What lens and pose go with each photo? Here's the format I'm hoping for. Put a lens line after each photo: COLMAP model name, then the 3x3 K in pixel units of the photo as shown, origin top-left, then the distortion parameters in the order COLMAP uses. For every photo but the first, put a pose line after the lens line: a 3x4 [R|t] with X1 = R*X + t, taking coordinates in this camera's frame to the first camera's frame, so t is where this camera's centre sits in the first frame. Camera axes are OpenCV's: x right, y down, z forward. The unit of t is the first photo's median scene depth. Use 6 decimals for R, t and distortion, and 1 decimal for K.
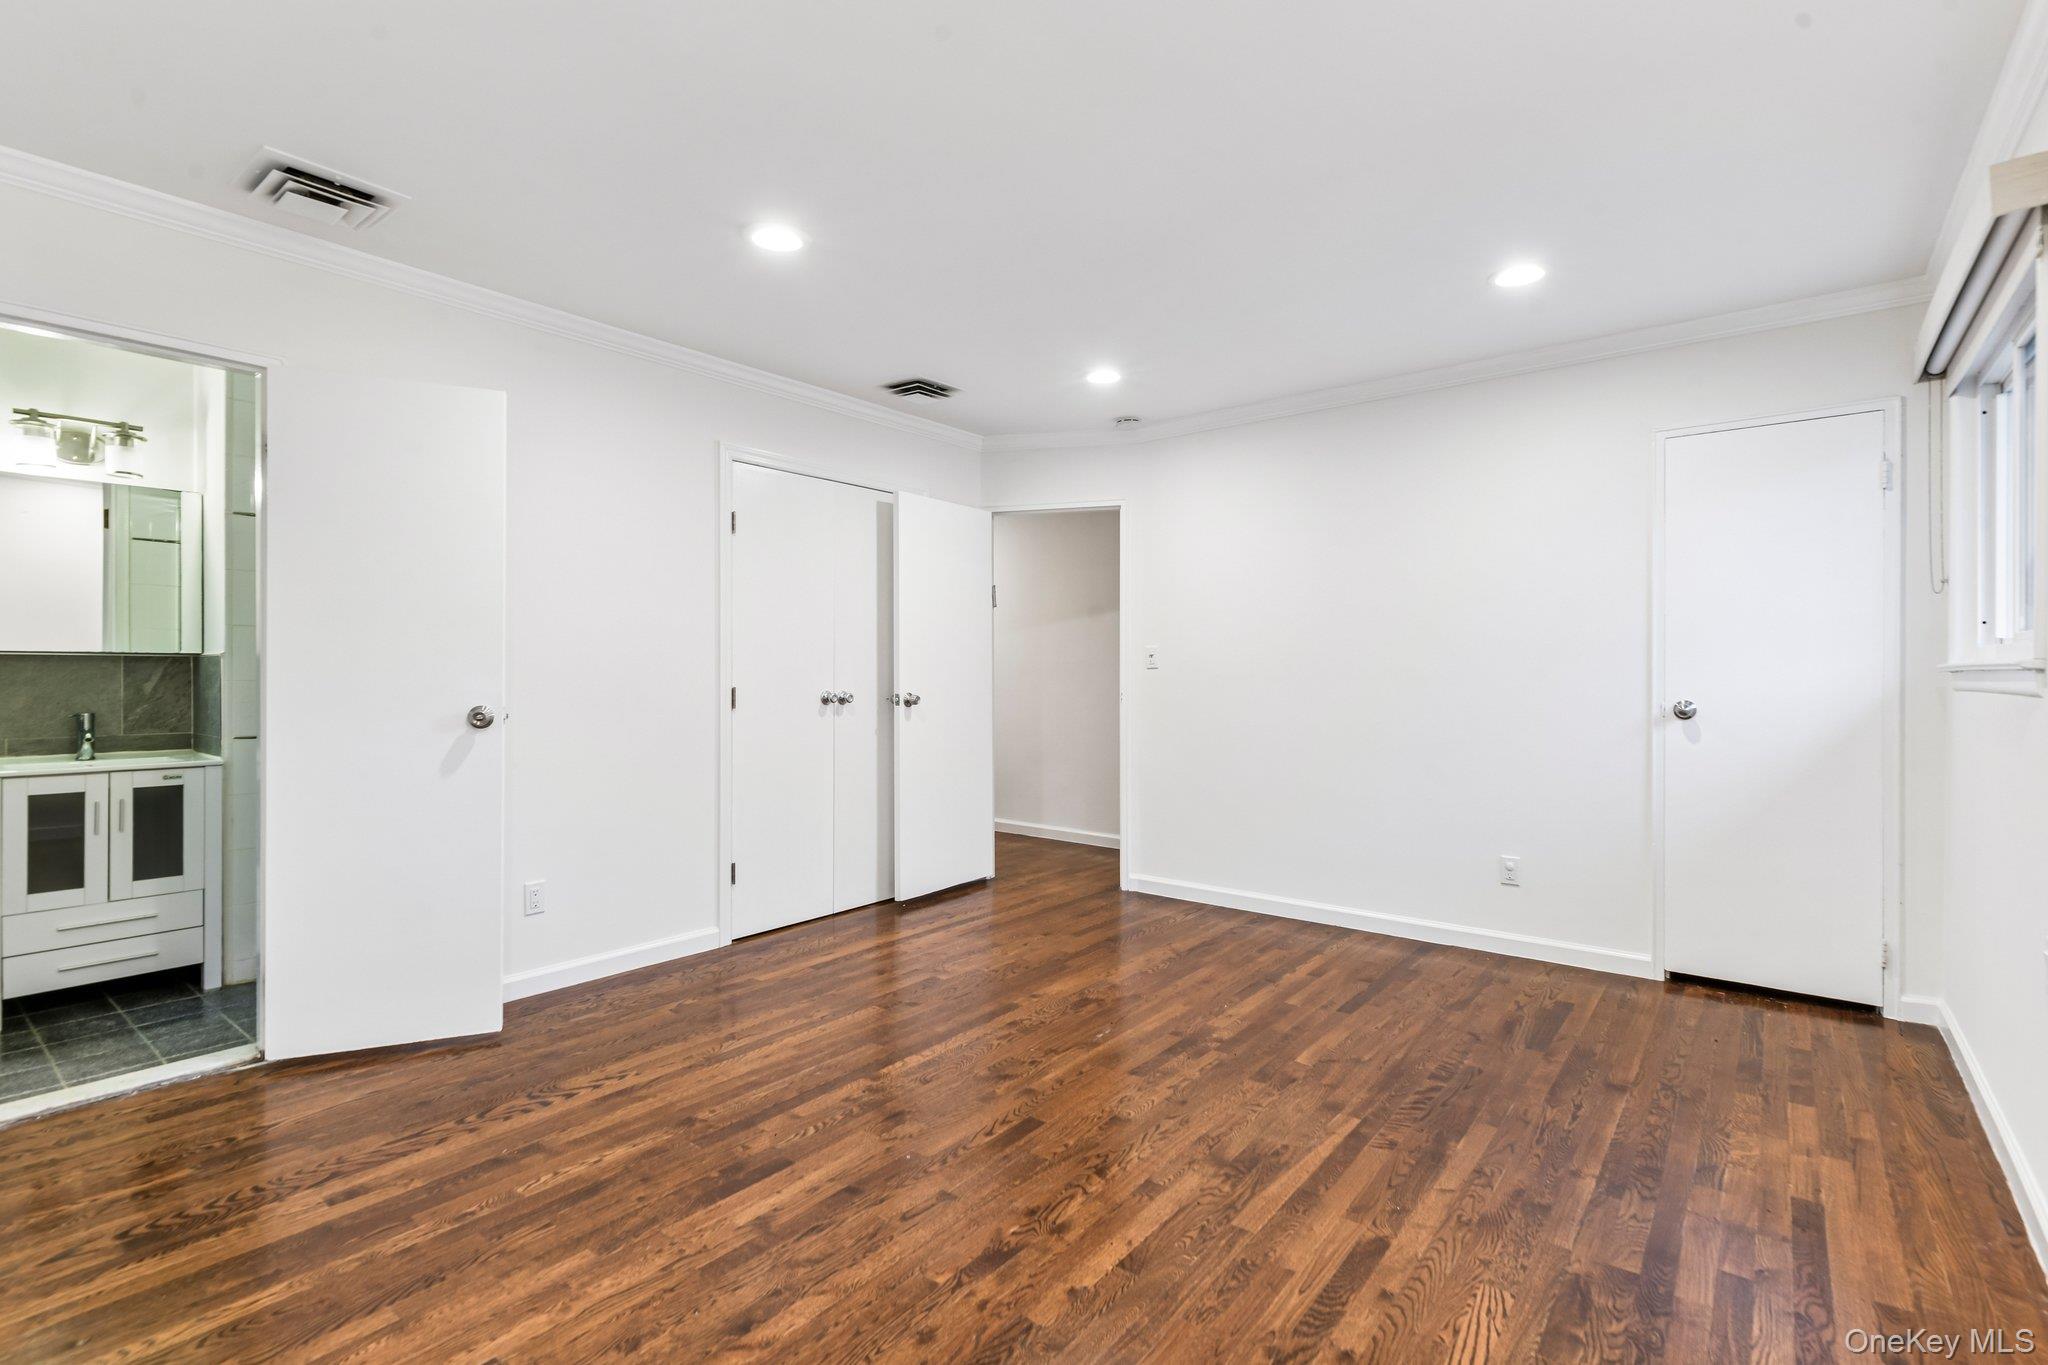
lens RADIAL K [[944.1, 0, 1024.0], [0, 944.1, 682.5], [0, 0, 1]] dist [0.000033, 0.000013]
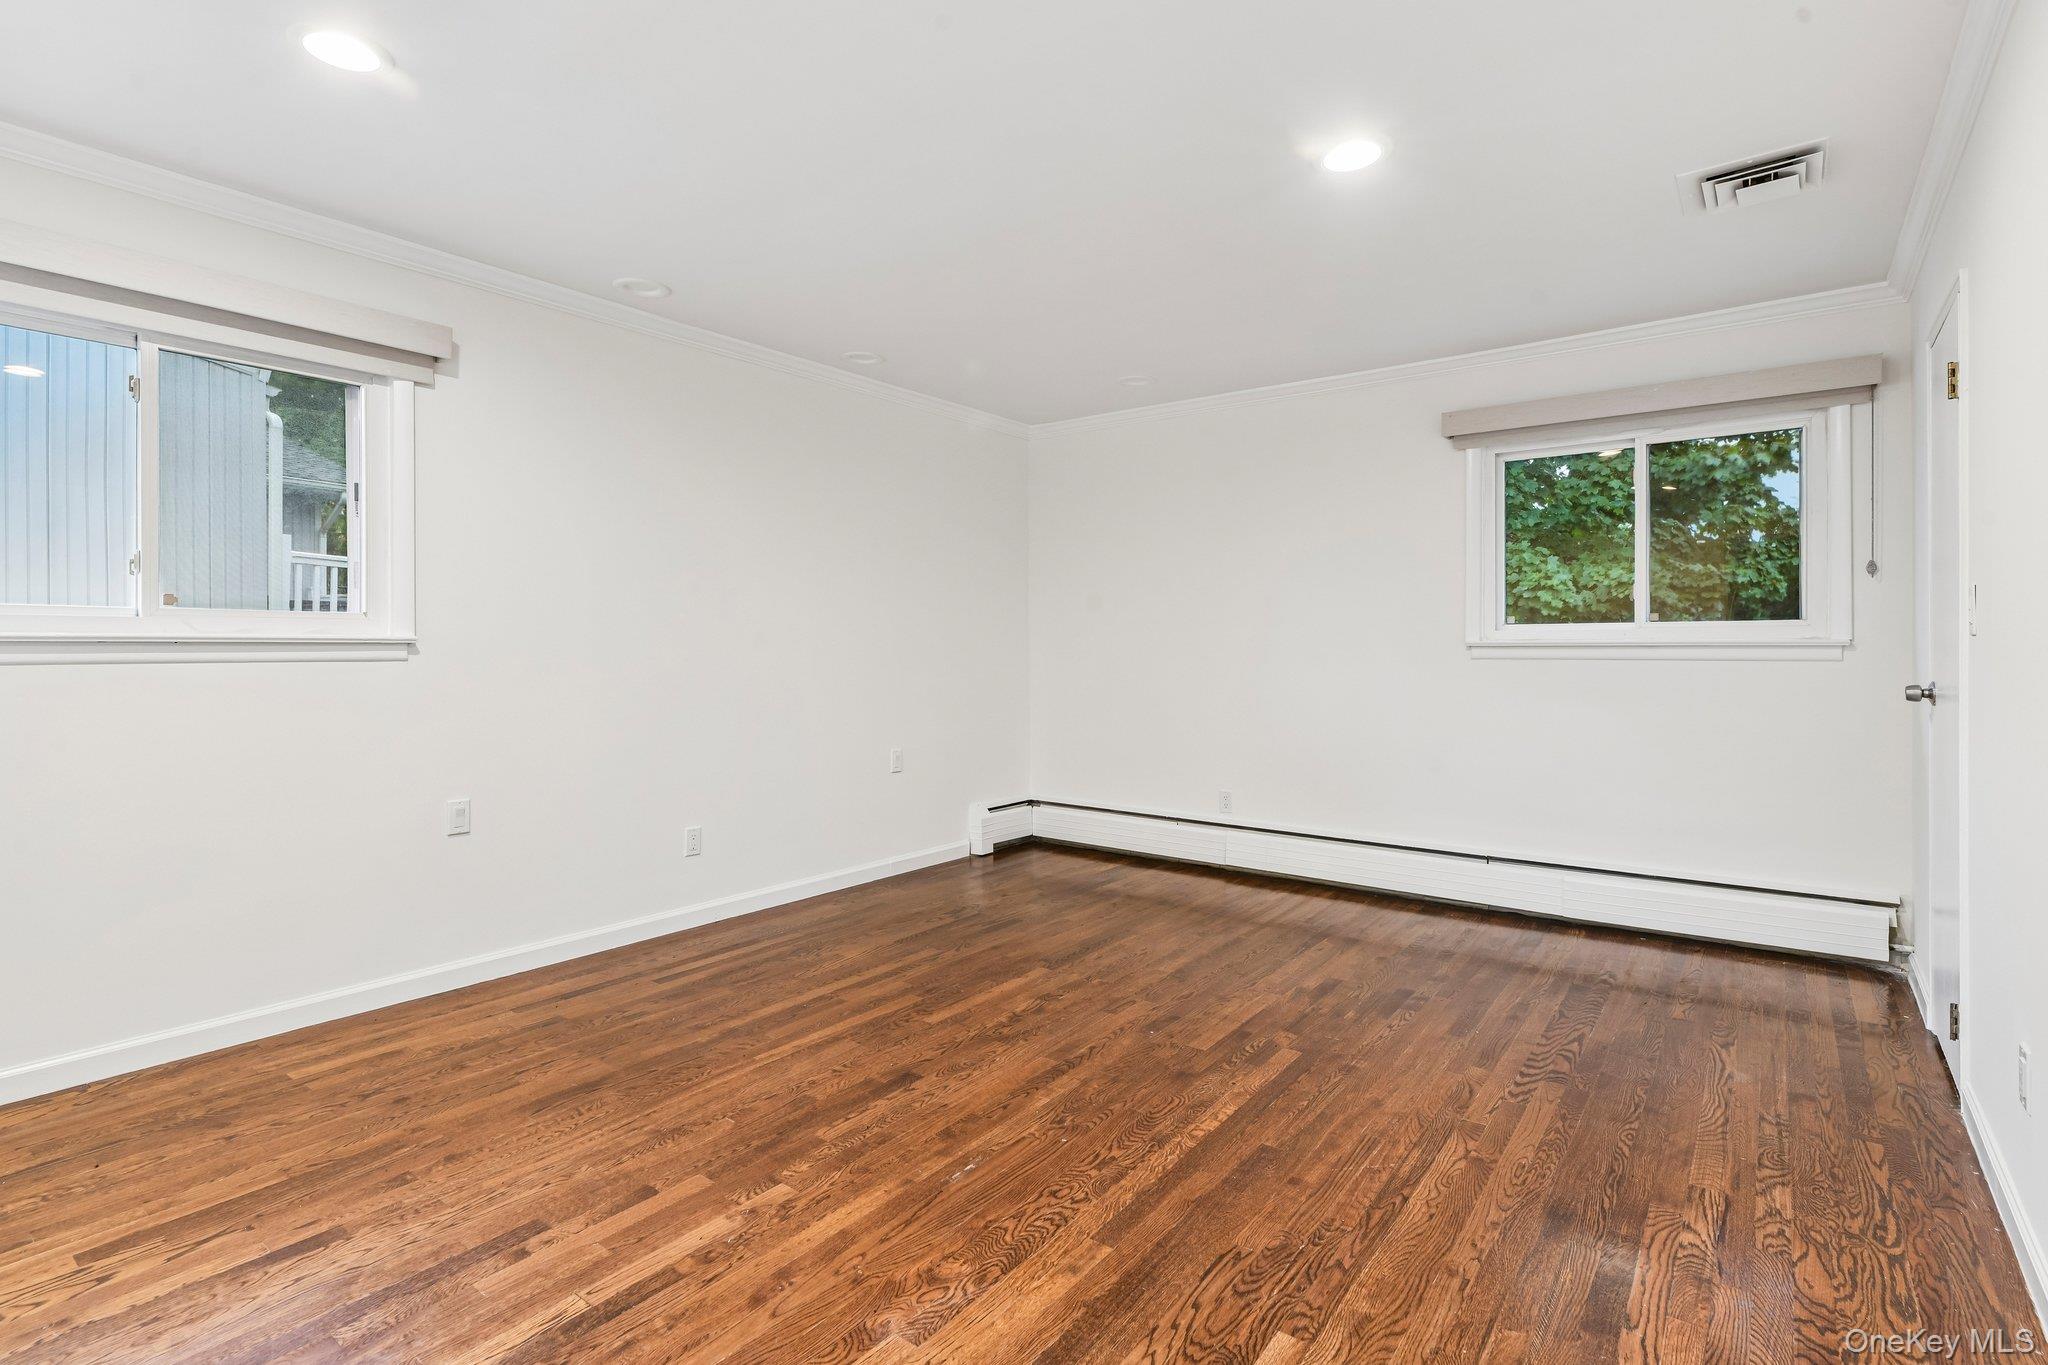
lens RADIAL K [[981.6, 0, 1024.8], [0, 981.6, 642.3], [0, 0, 1]] dist [-0.000274, -0.000070]
pose [[-0.999811, -0.003389, -0.019154, 0.067462], [-0.003487, 0.999981, 0.005099, -0.020644], [0.019137, 0.005165, -0.999804, 2.095912]]
